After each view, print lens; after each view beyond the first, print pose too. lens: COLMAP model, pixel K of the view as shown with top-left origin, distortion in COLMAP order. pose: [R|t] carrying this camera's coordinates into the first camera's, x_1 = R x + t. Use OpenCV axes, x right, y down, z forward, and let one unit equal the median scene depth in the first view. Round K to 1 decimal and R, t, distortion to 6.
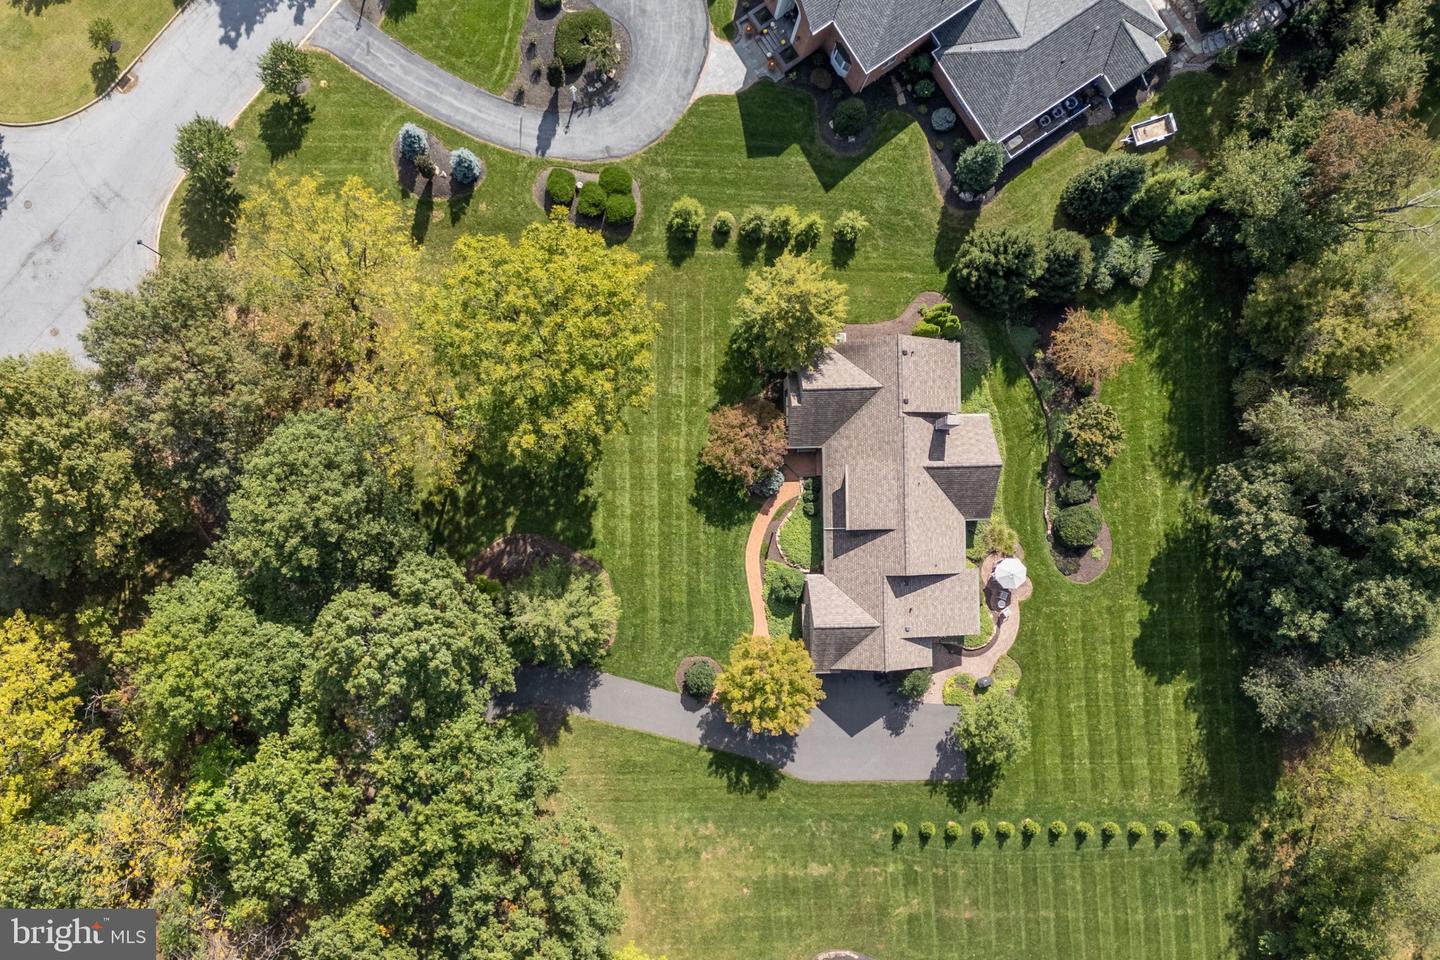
lens RADIAL K [[1030.8, 0, 722.0], [0, 1030.8, 535.4], [0, 0, 1]] dist [-0.000314, -0.001796]
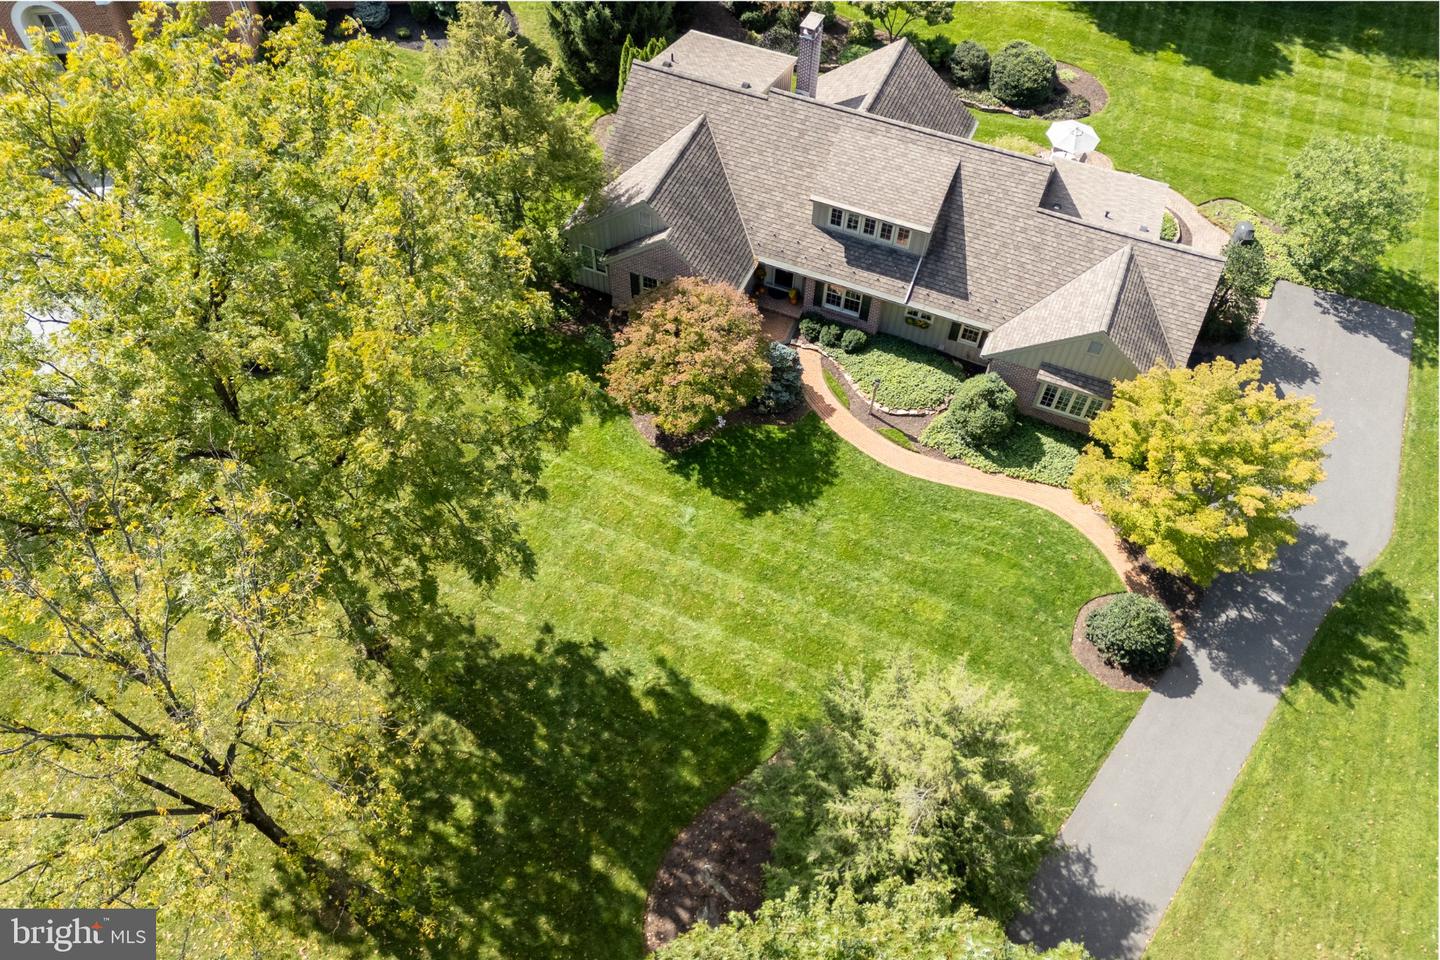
lens RADIAL K [[1030.8, 0, 722.0], [0, 1030.8, 535.4], [0, 0, 1]] dist [-0.000314, -0.001796]
pose [[0.404911, -0.813507, 0.417437, -0.239700], [0.914230, 0.352640, -0.199568, 0.052271], [0.015145, 0.462441, 0.886521, 0.581898]]
